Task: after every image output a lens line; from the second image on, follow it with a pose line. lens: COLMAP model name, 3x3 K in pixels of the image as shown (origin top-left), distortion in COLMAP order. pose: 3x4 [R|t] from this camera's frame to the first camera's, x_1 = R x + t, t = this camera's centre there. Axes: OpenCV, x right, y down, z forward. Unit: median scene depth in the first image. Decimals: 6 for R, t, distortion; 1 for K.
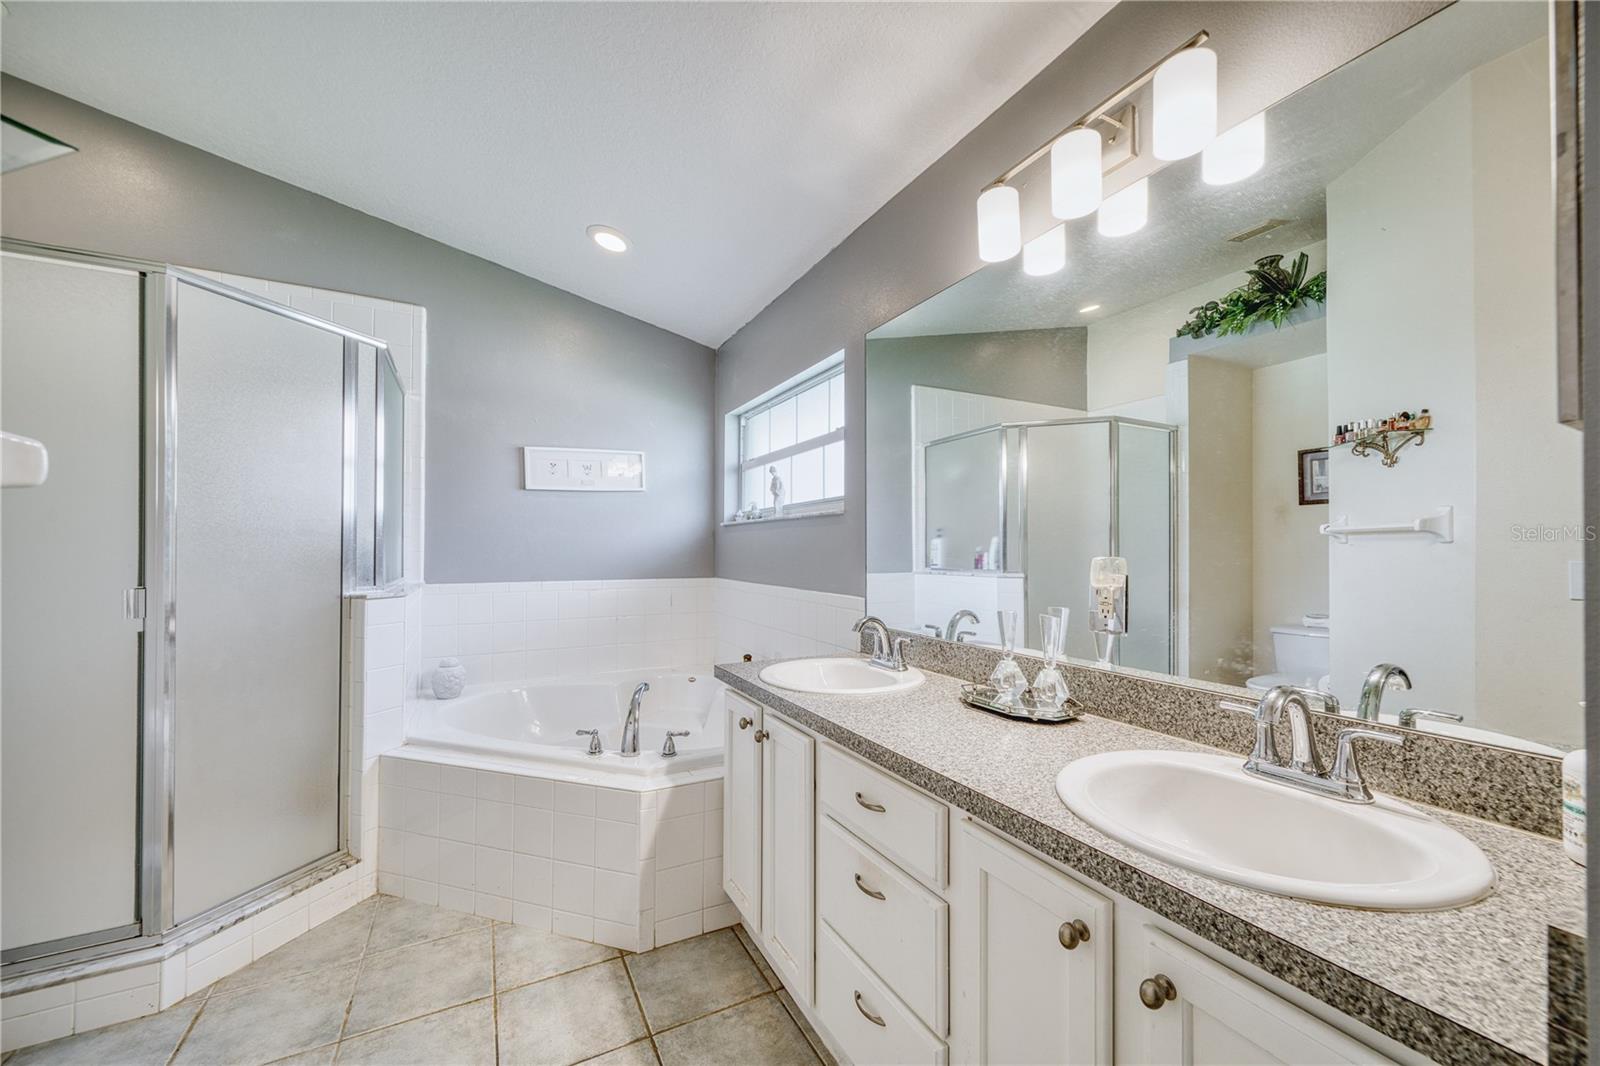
lens RADIAL K [[603.4, 0, 797.5], [0, 603.4, 544.7], [0, 0, 1]] dist [-0.005194, -0.000133]
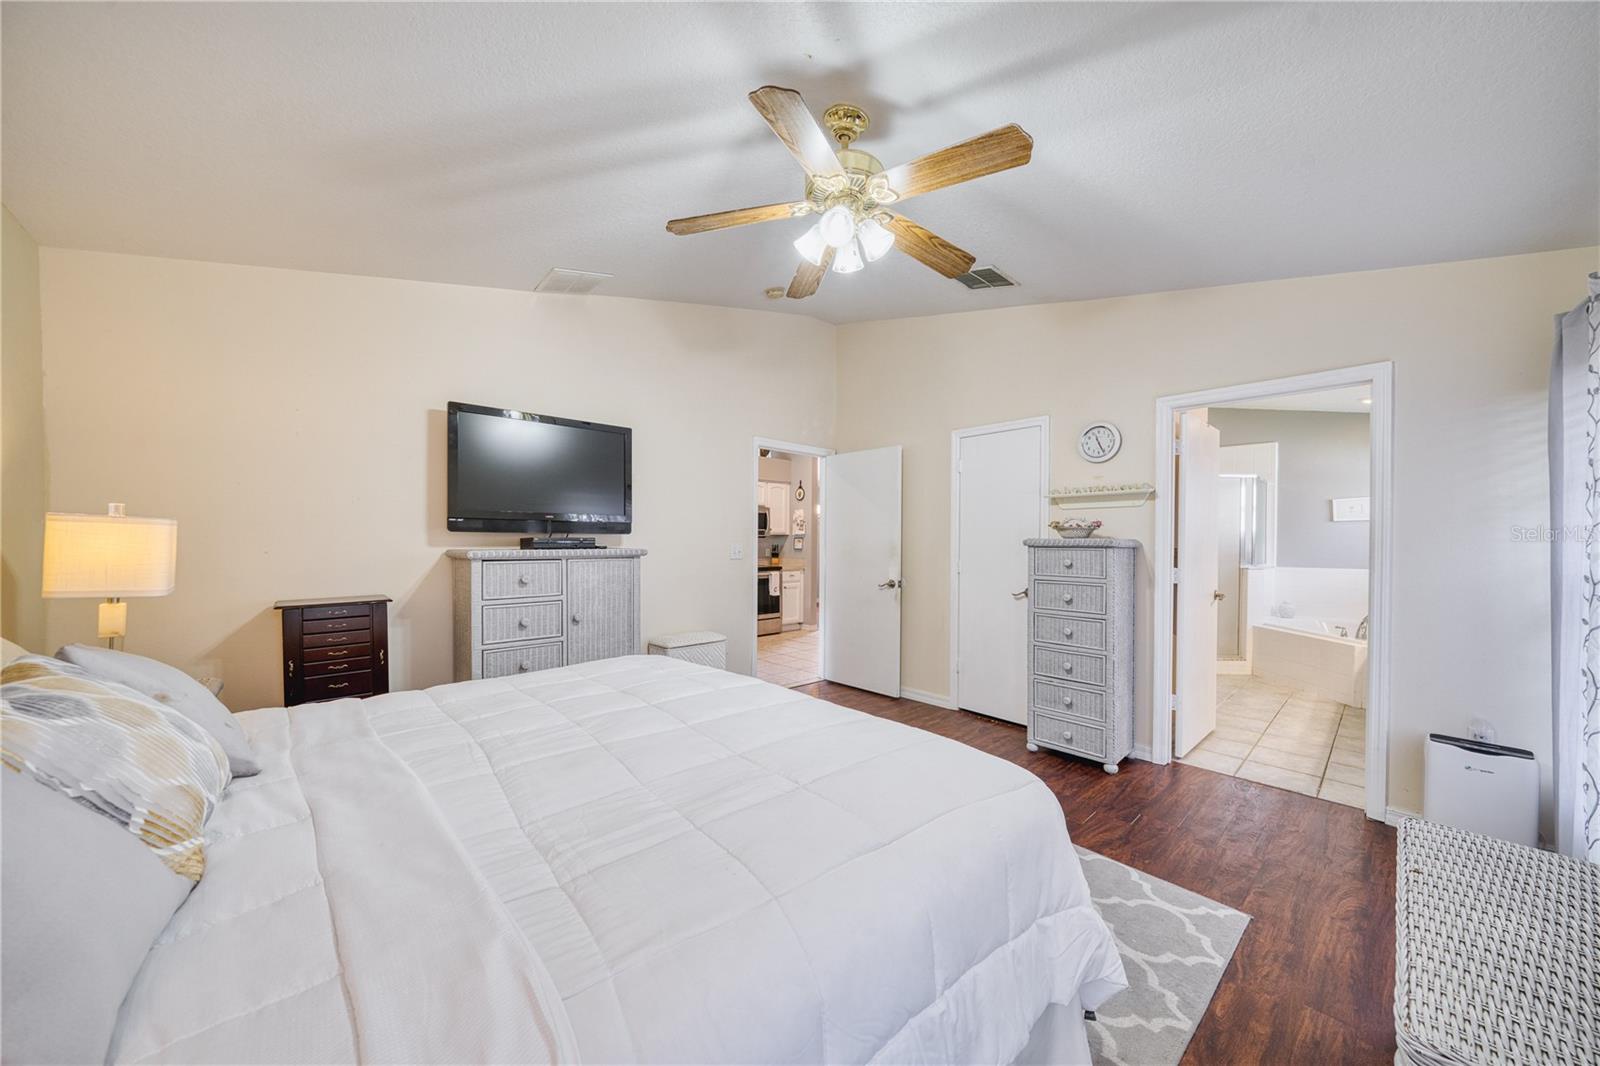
lens RADIAL K [[554.6, 0, 805.1], [0, 554.6, 542.4], [0, 0, 1]] dist [-0.004562, 0.000248]
pose [[0.259568, 0.010320, -0.965670, 1.221186], [0.007403, 0.999892, 0.012676, -0.082506], [0.965697, -0.010440, 0.259463, -1.646159]]
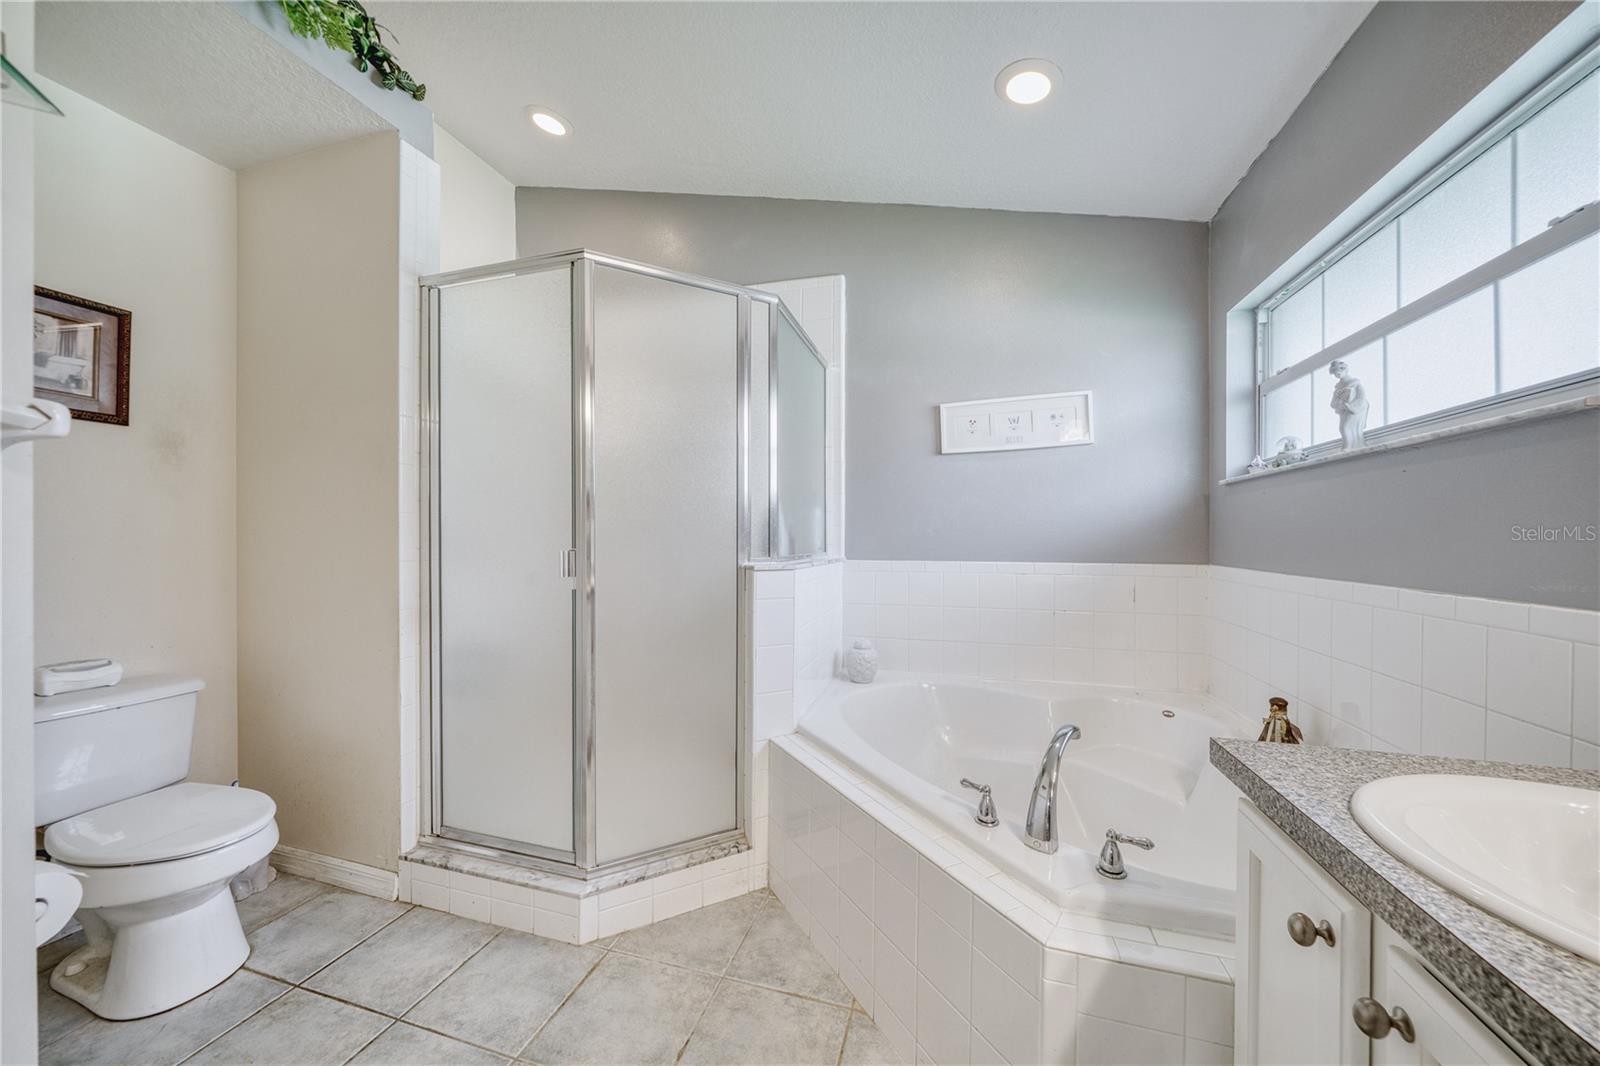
lens RADIAL K [[554.6, 0, 809.7], [0, 554.6, 534.6], [0, 0, 1]] dist [-0.004562, 0.000248]
pose [[0.724682, -0.003724, -0.689073, -0.058501], [0.003575, 0.999992, -0.001644, 0.035082], [0.689074, -0.001272, 0.724690, 0.418182]]
